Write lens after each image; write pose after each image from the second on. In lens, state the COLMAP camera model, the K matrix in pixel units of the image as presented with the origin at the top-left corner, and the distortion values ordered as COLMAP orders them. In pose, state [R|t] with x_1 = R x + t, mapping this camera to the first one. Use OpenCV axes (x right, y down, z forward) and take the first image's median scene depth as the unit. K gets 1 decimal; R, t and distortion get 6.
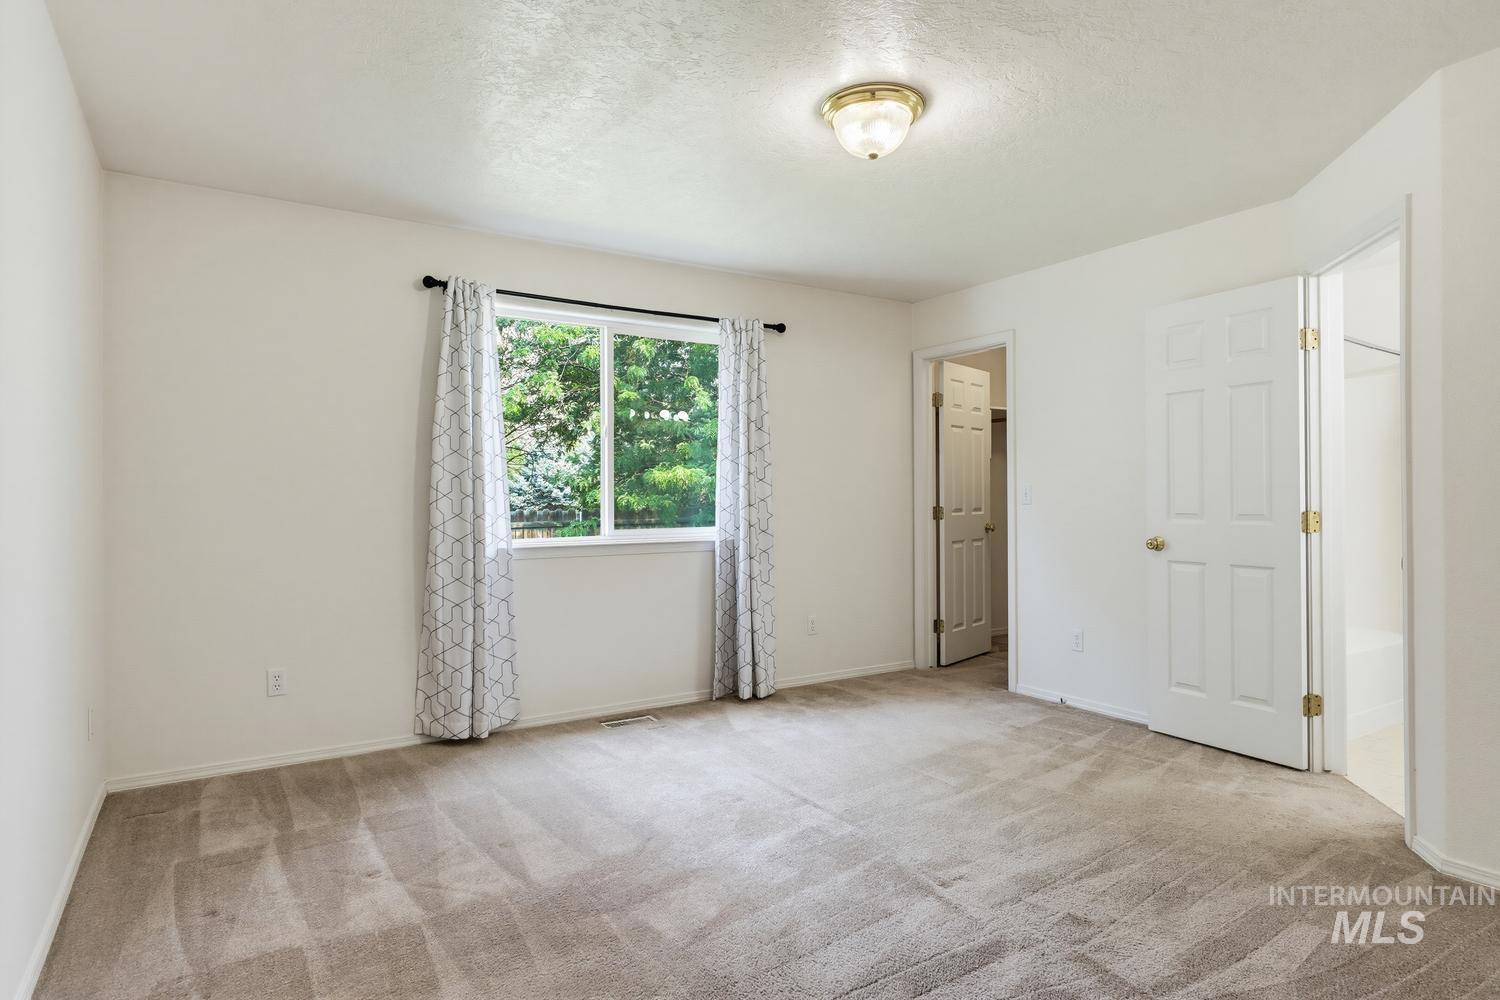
lens RADIAL K [[809.4, 0, 754.8], [0, 809.4, 496.5], [0, 0, 1]] dist [0.003322, 0.000105]
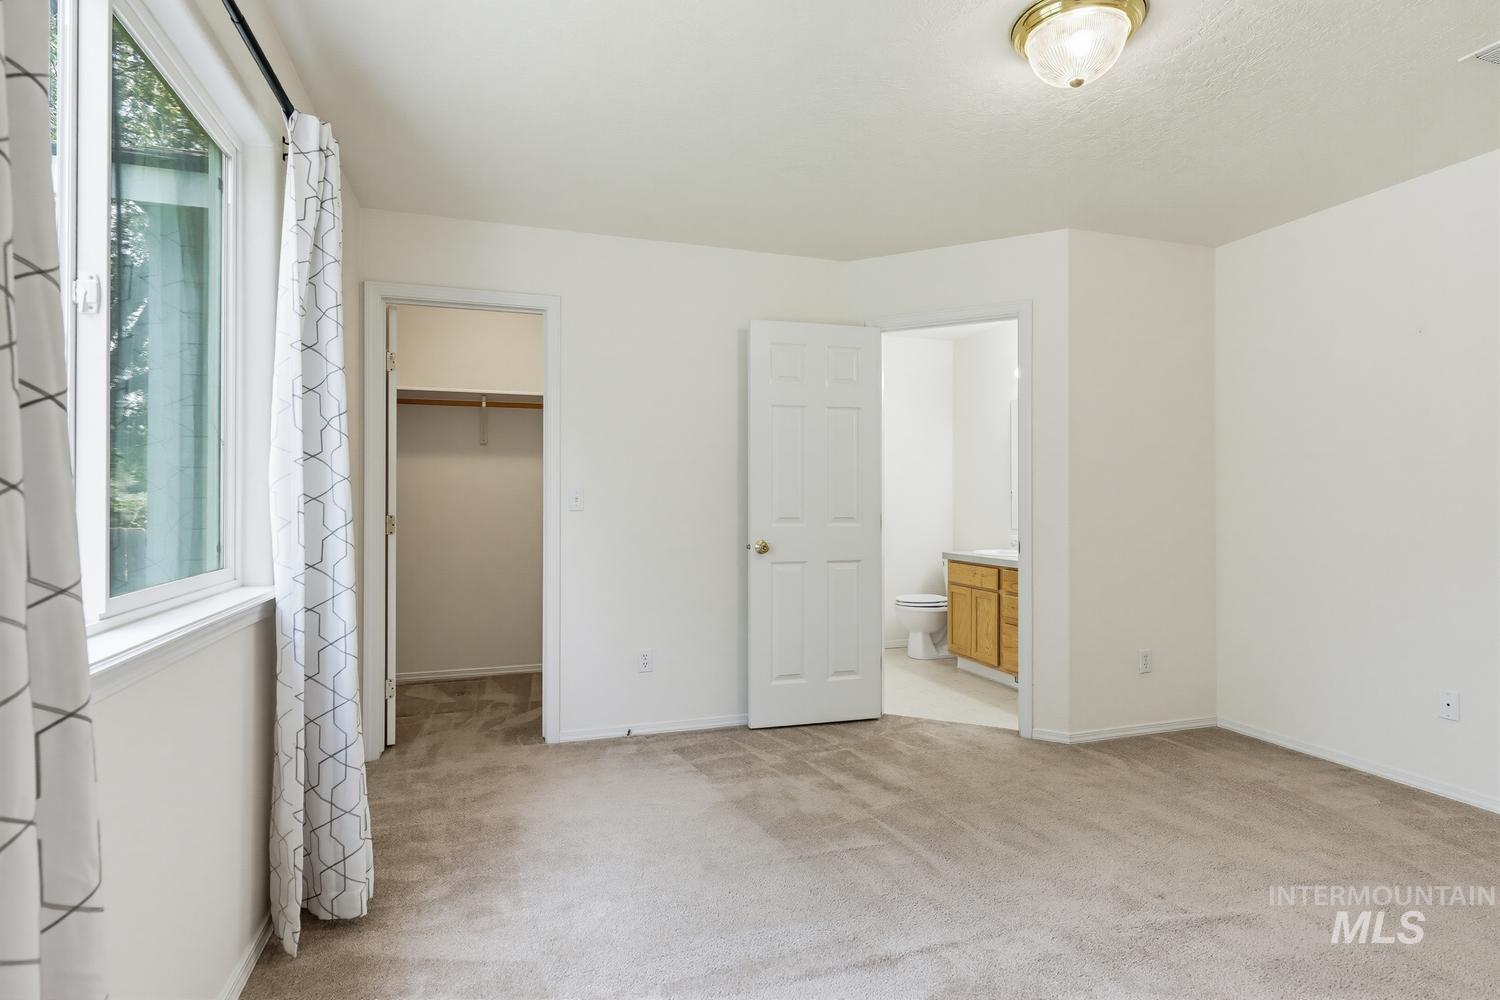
lens RADIAL K [[769.1, 0, 755.6], [0, 769.1, 500.6], [0, 0, 1]] dist [0.001113, -0.000141]
pose [[0.246947, 0.007179, 0.969002, -0.530583], [-0.007614, 0.999956, -0.005468, 0.004697], [-0.968999, -0.006027, 0.246991, 0.872514]]
